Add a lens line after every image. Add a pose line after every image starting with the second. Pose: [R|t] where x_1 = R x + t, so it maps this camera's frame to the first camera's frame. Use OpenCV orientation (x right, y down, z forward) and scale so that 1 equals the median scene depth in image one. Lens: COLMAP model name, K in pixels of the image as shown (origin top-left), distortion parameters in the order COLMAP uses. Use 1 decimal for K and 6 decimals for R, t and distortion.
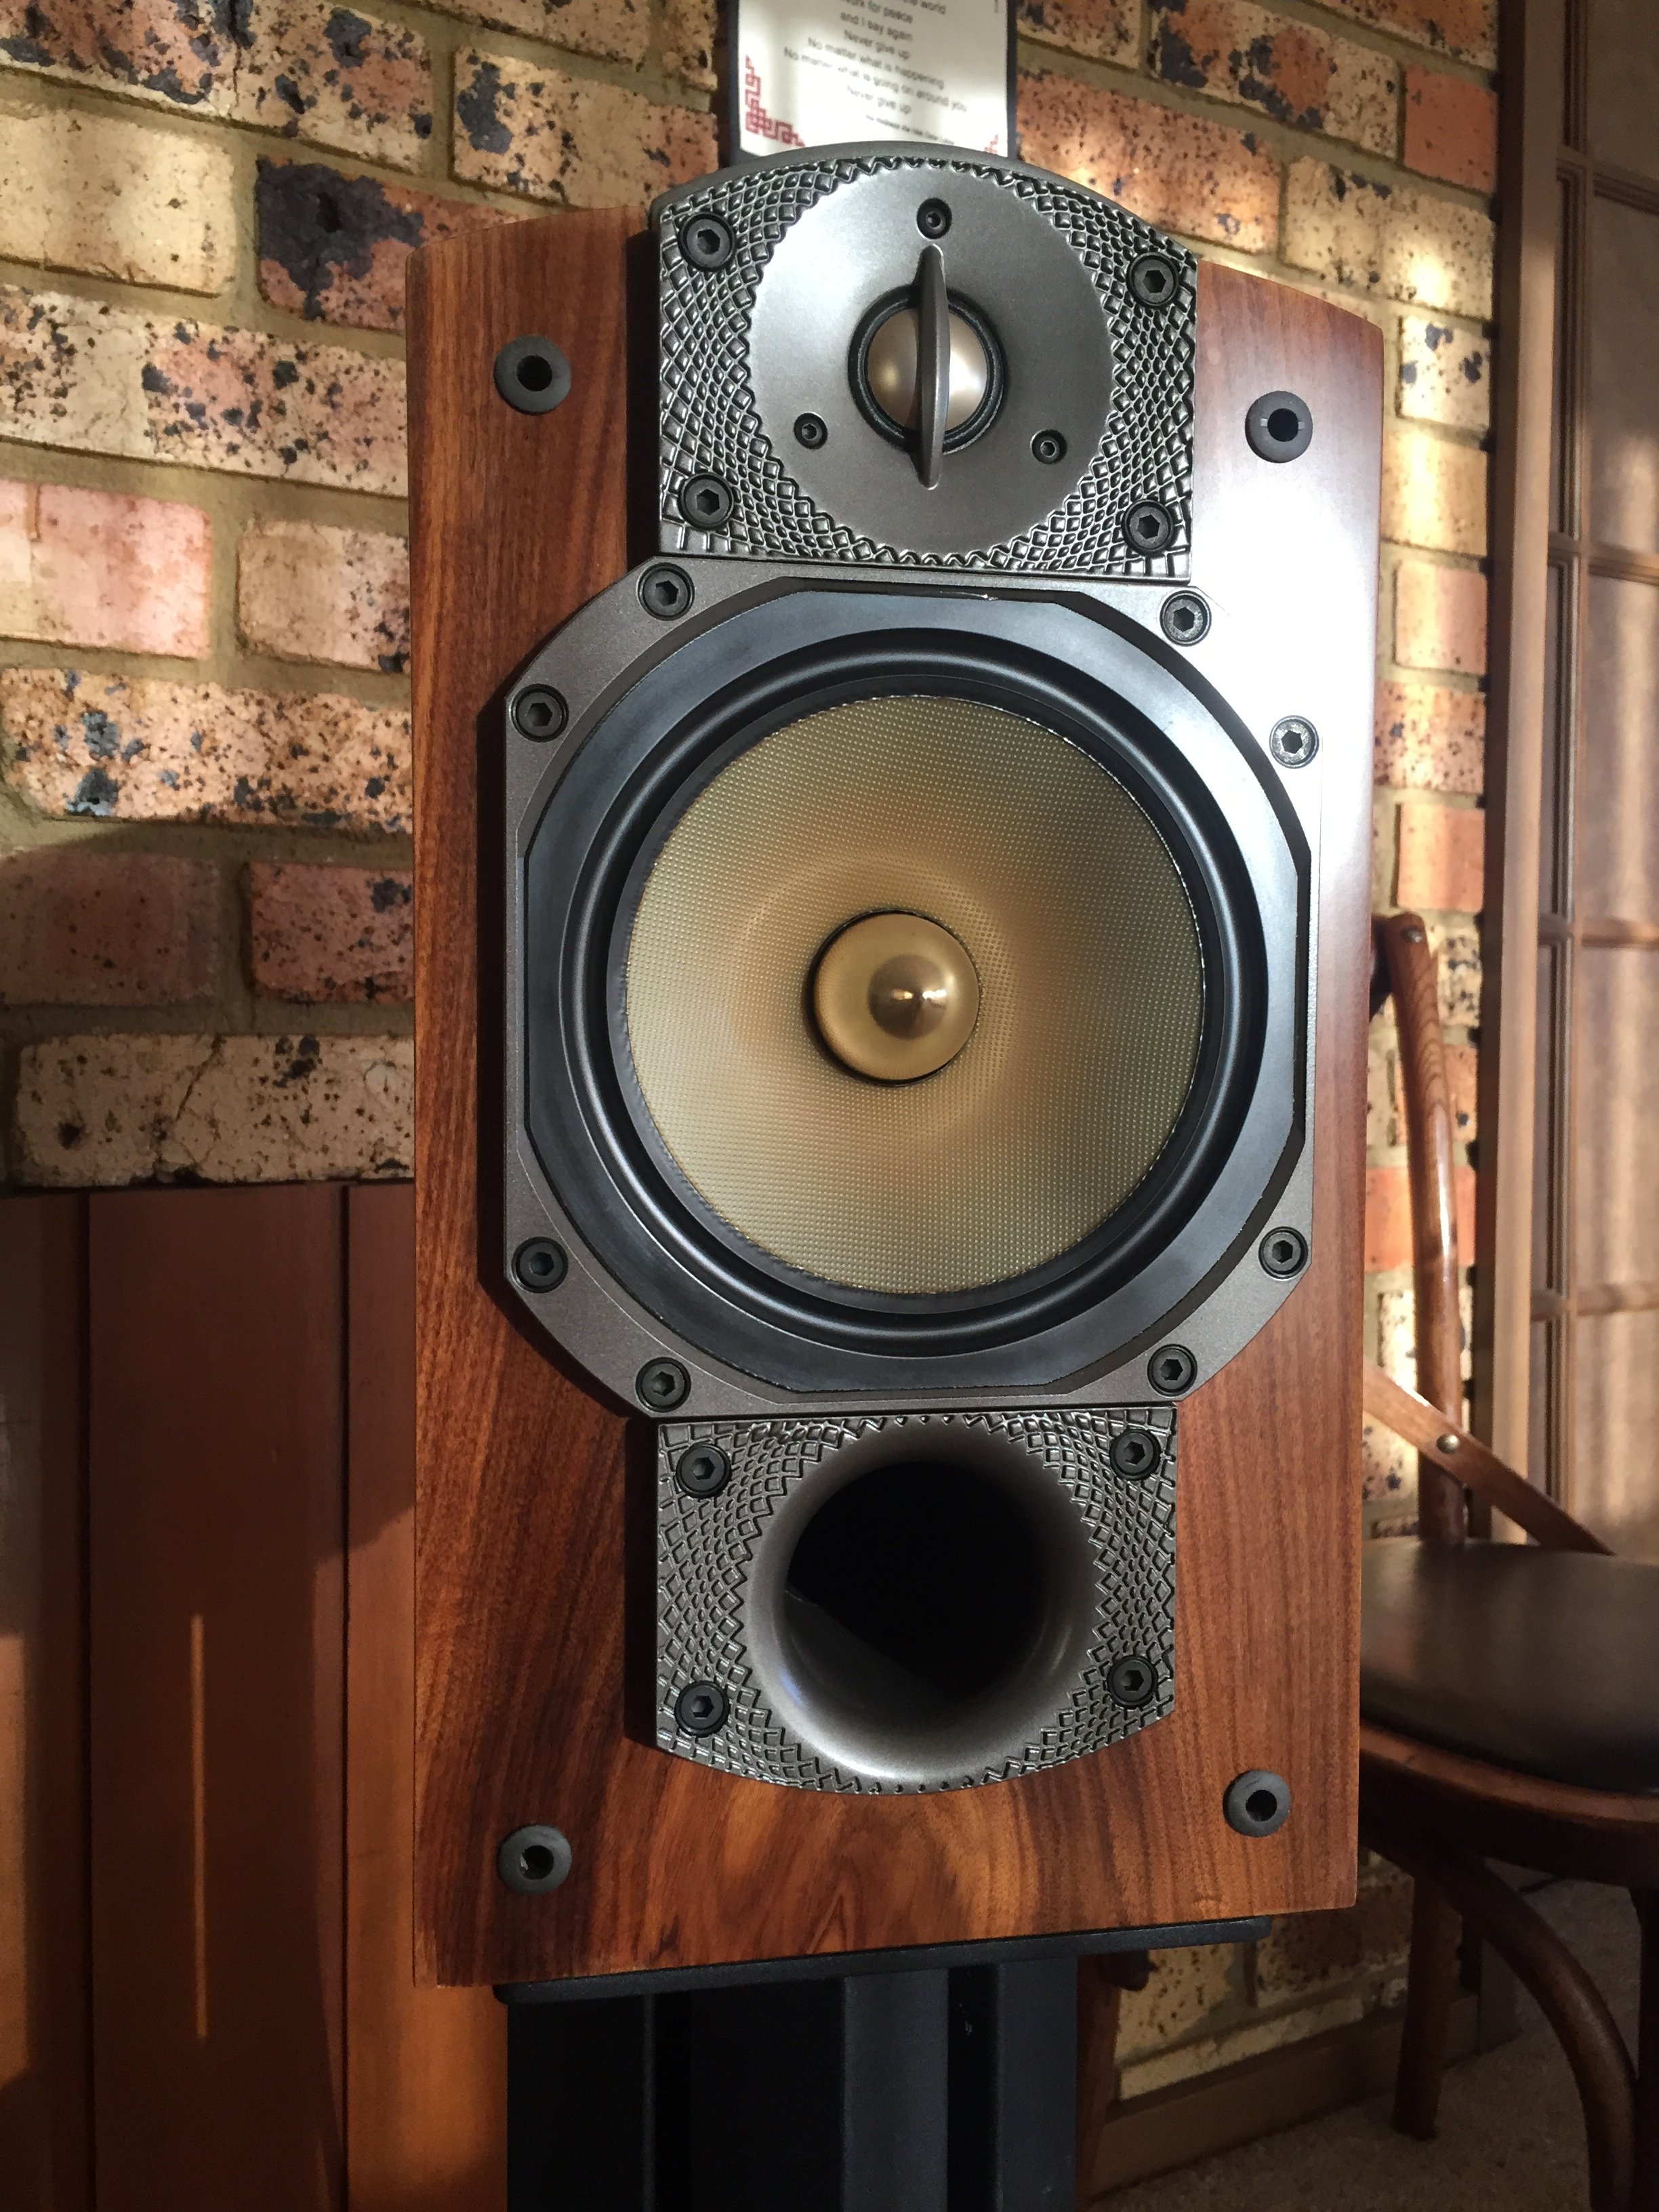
lens RADIAL K [[1889.1, 0, 829.5], [0, 1889.1, 1106.0], [0, 0, 1]] dist [0.064874, -0.108205]
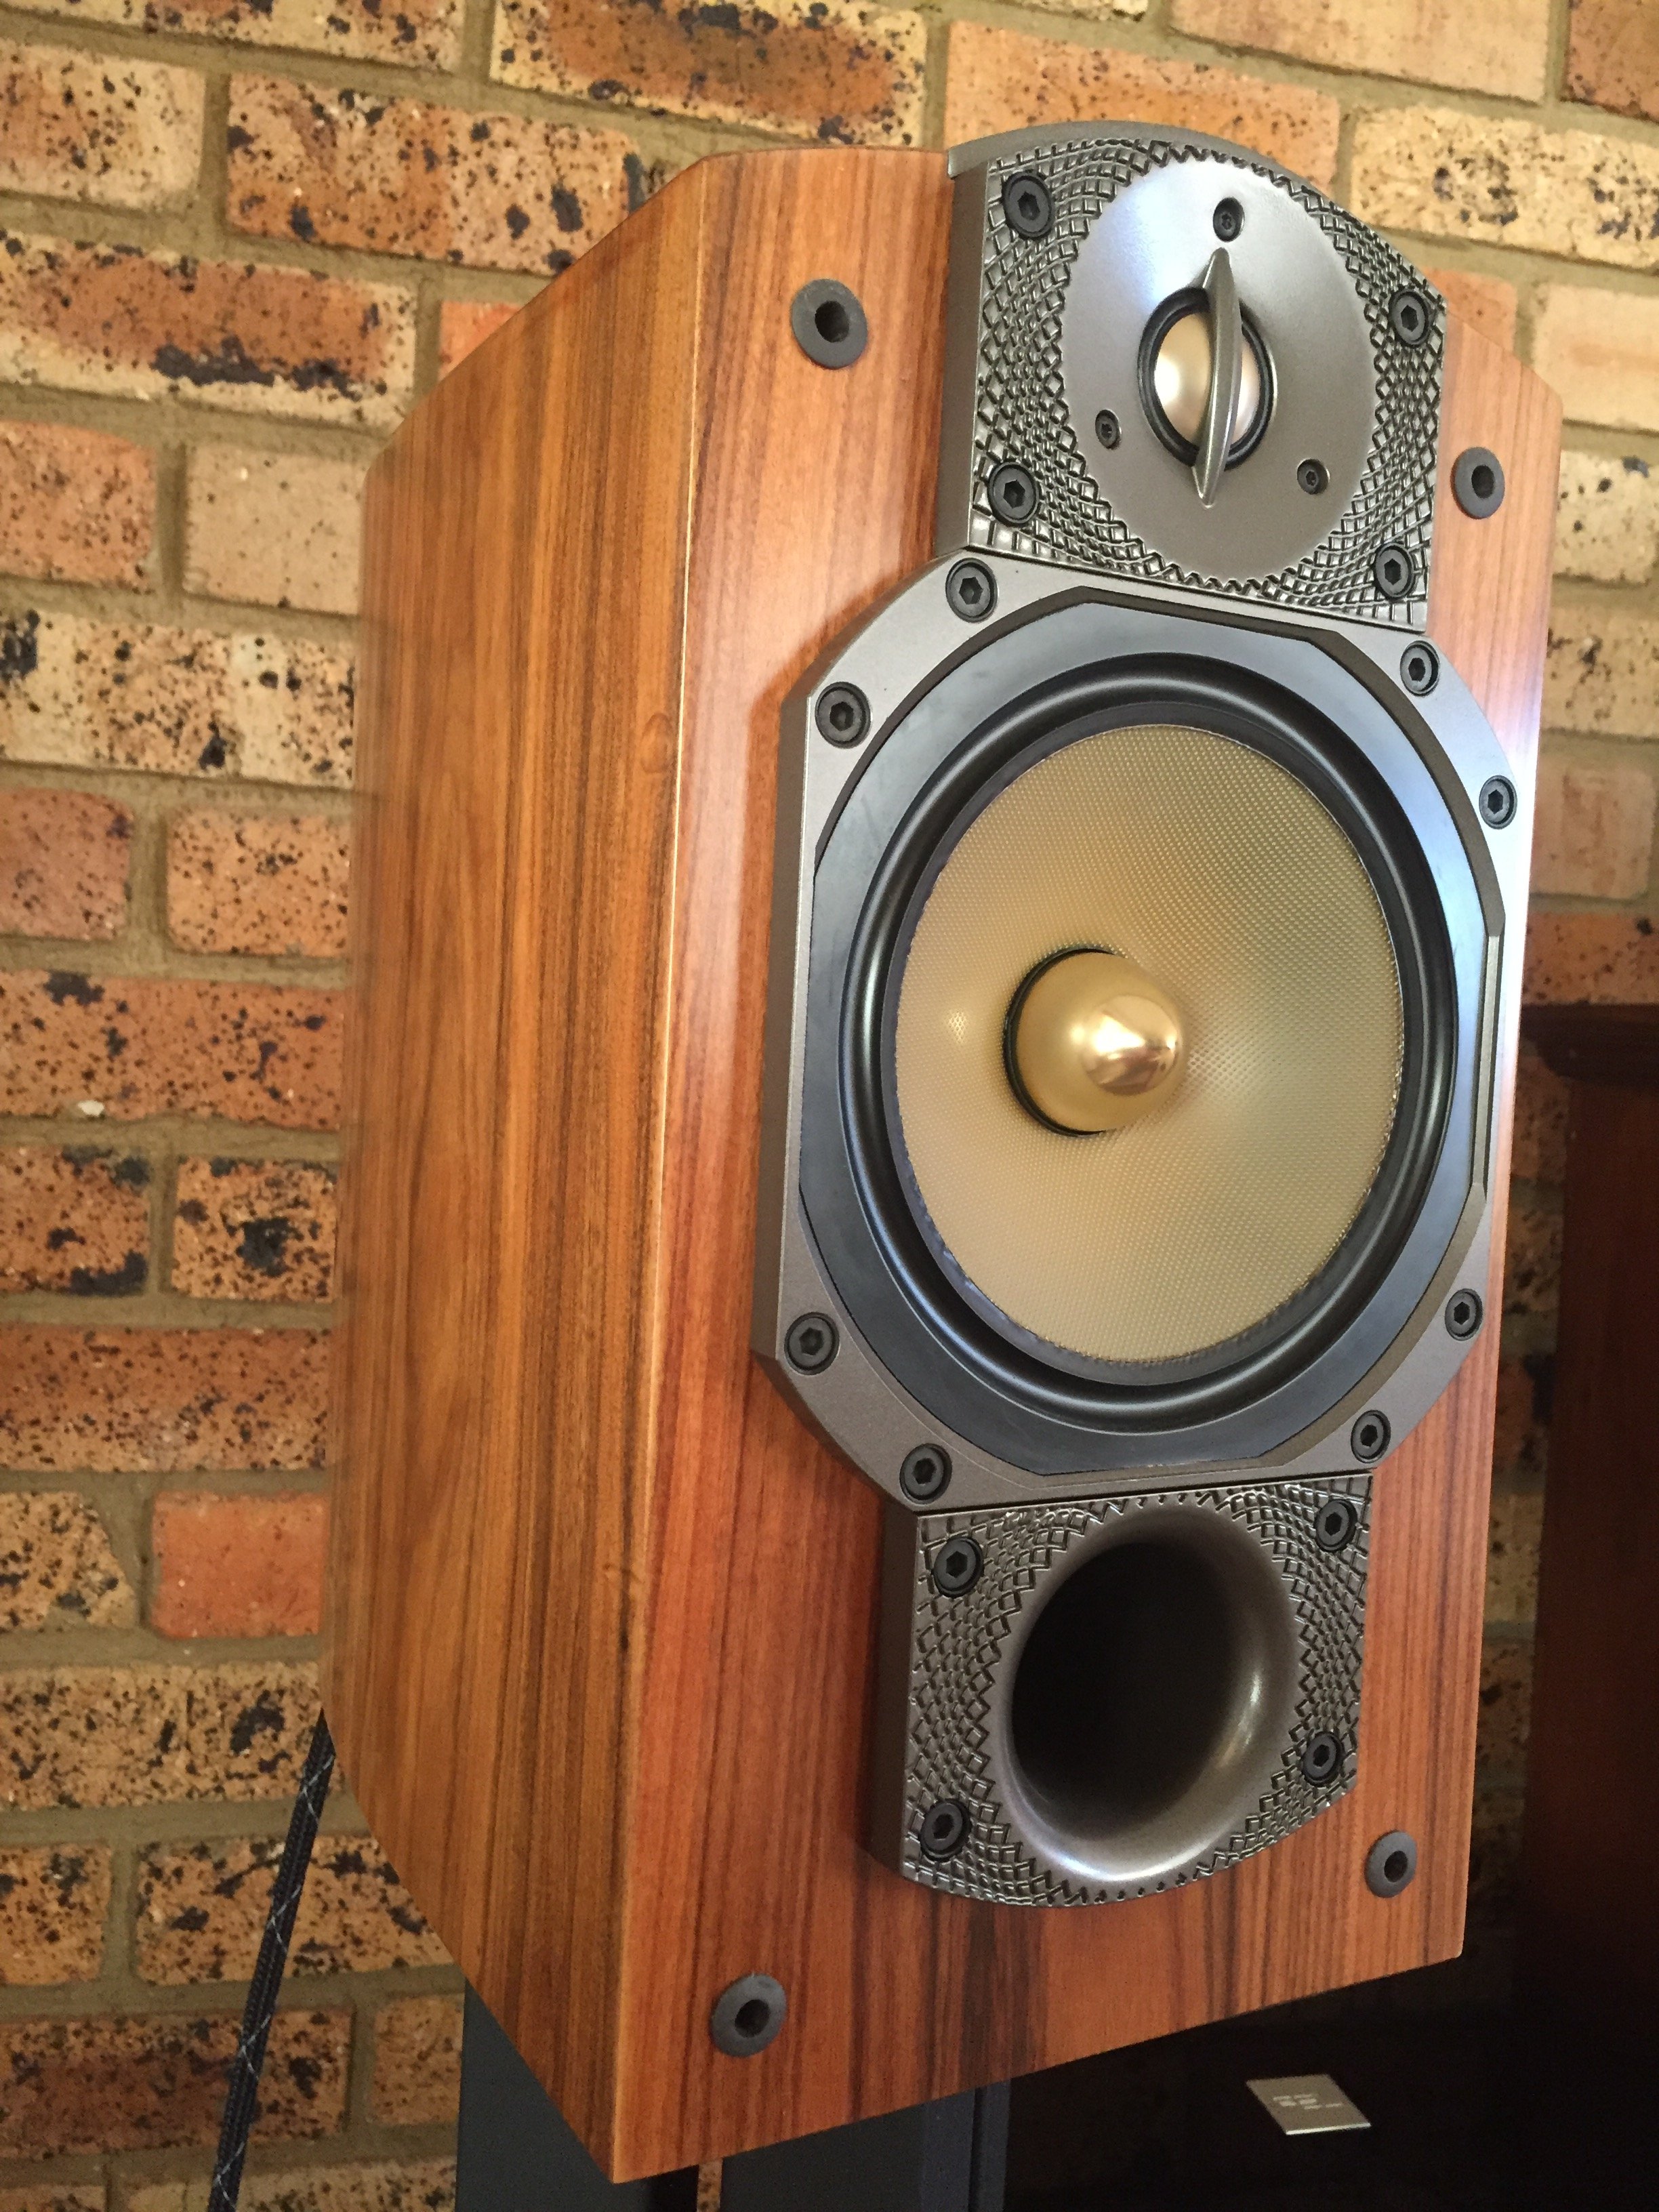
lens RADIAL K [[1889.1, 0, 829.5], [0, 1889.1, 1106.0], [0, 0, 1]] dist [0.064874, -0.108205]
pose [[0.954996, 0.023672, 0.295671, -0.392848], [-0.025563, 0.999670, 0.002531, -0.027343], [-0.295514, -0.009976, 0.955286, 0.156120]]
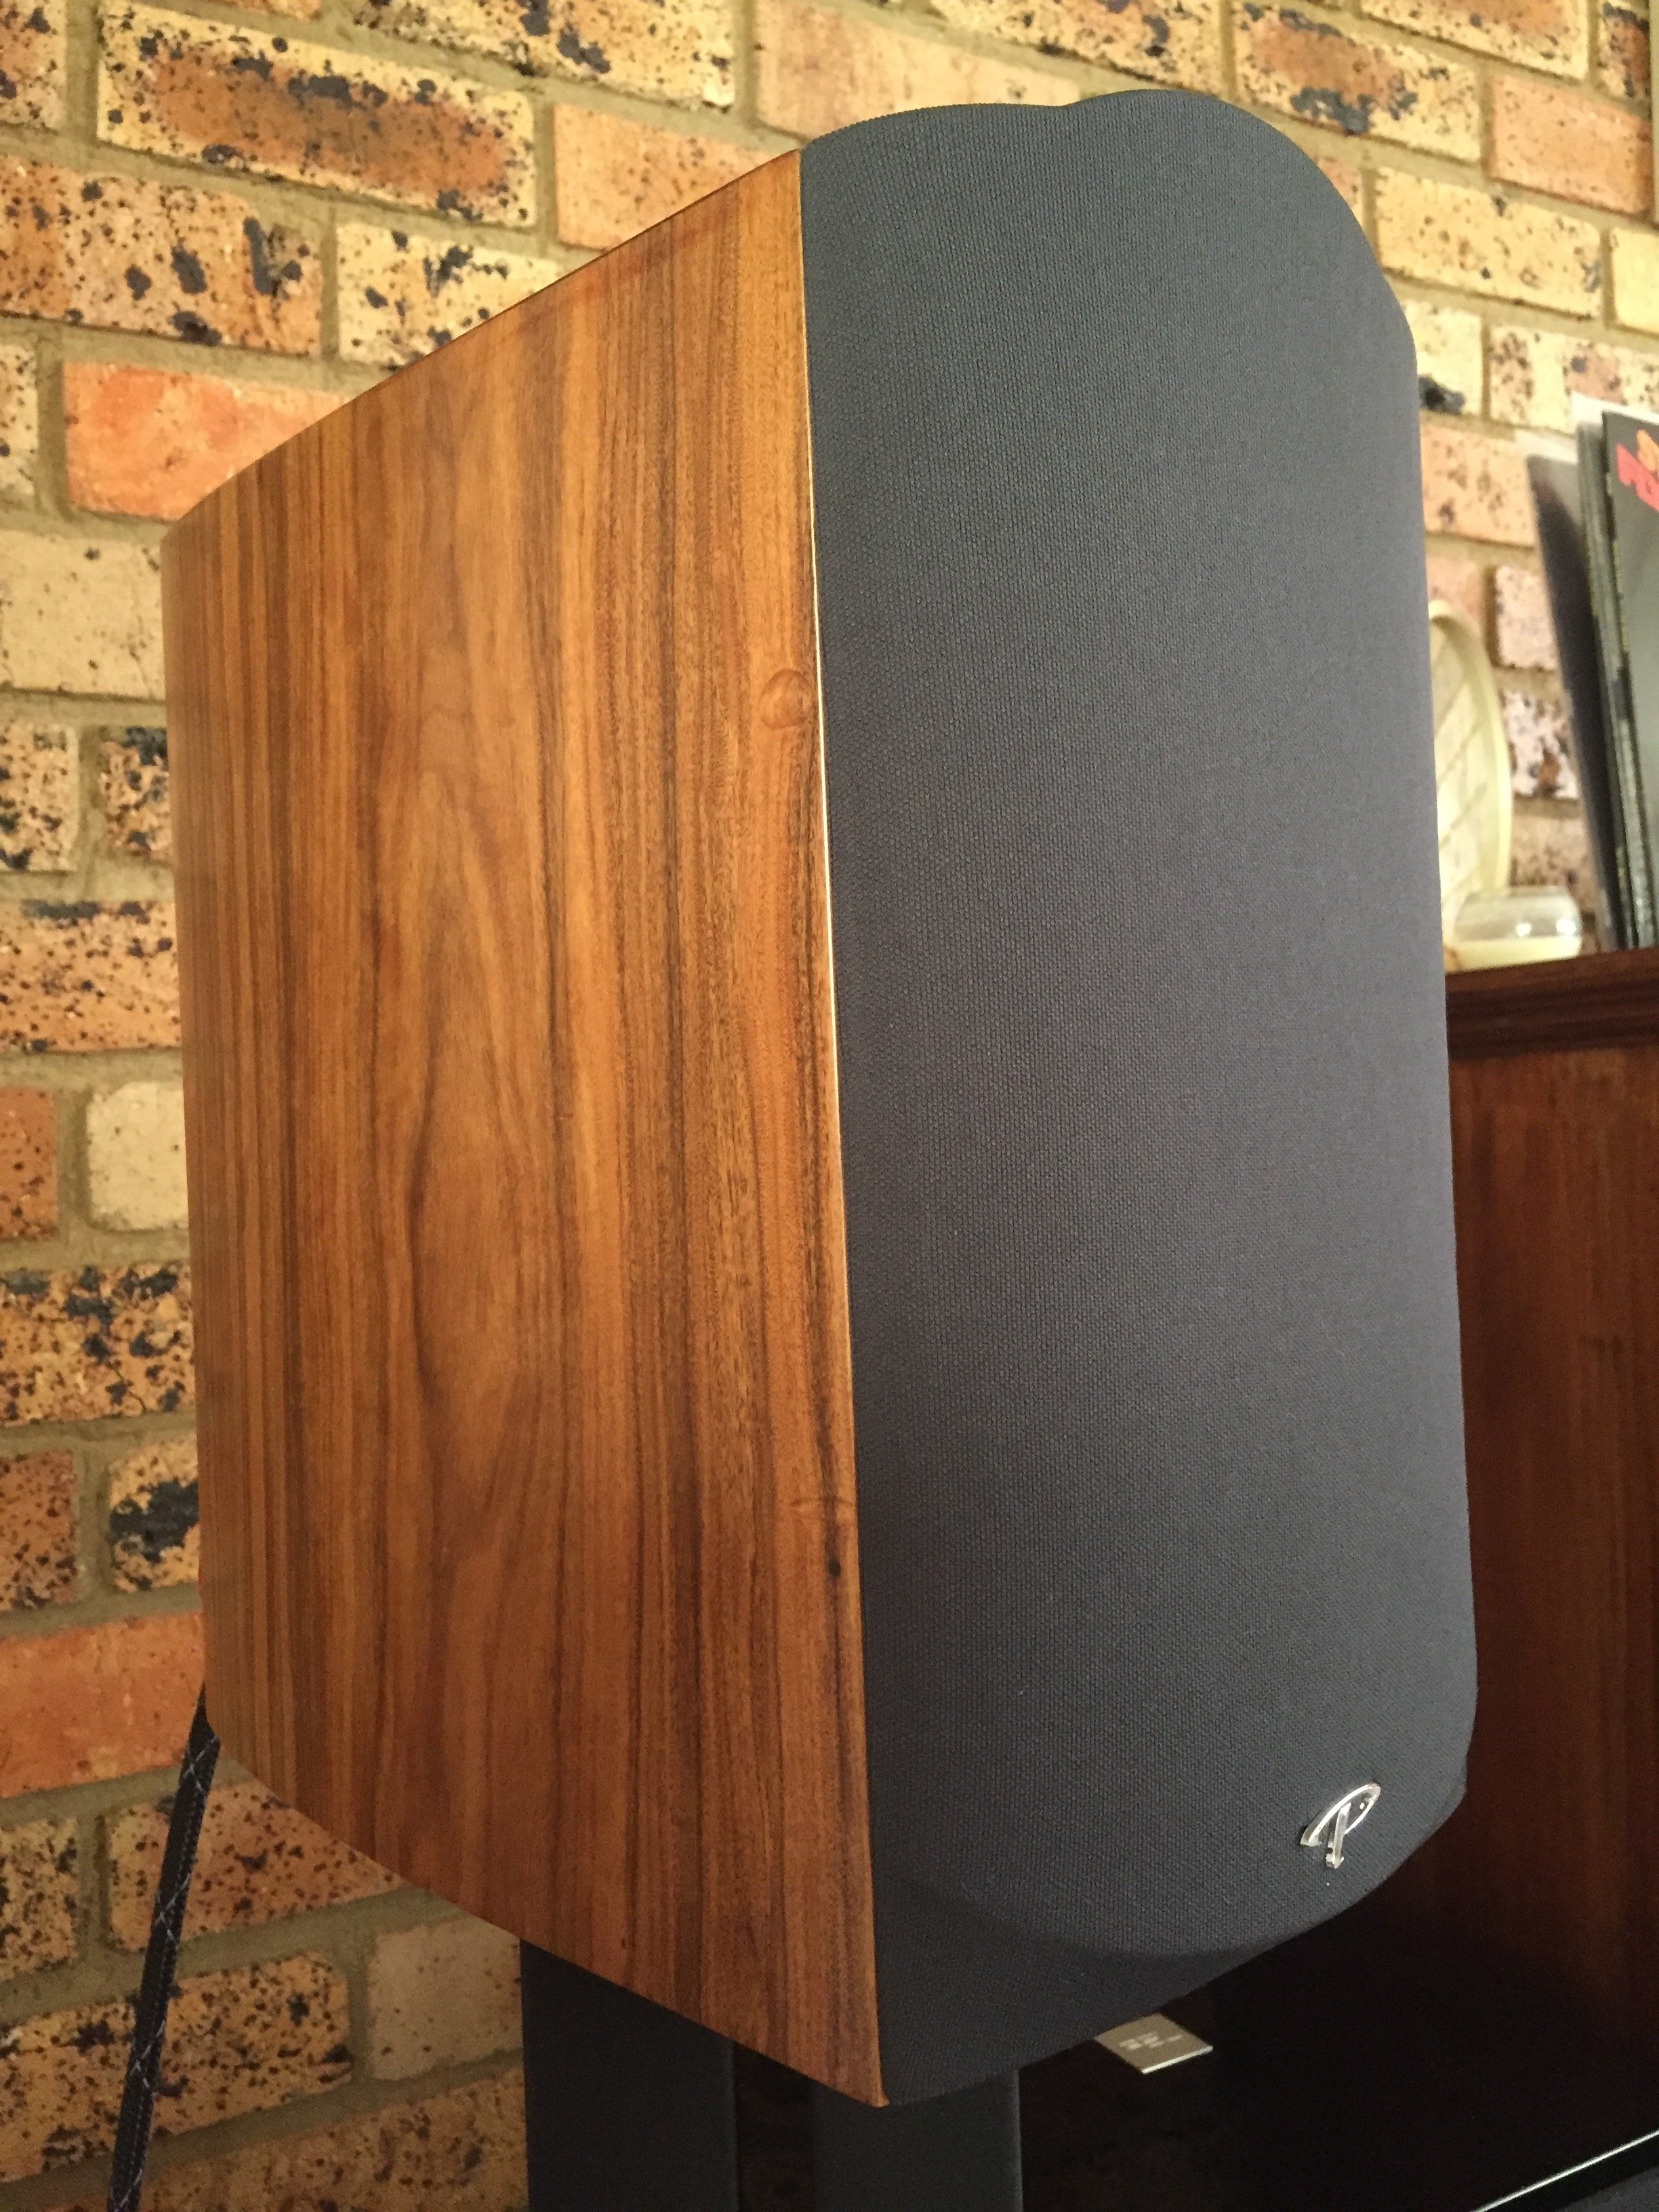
lens RADIAL K [[1889.1, 0, 829.5], [0, 1889.1, 1106.0], [0, 0, 1]] dist [0.064874, -0.108205]
pose [[0.845398, -0.043910, 0.532330, -0.482445], [0.076663, 0.996272, -0.039570, -0.006239], [-0.528607, 0.074263, 0.845612, 0.183383]]
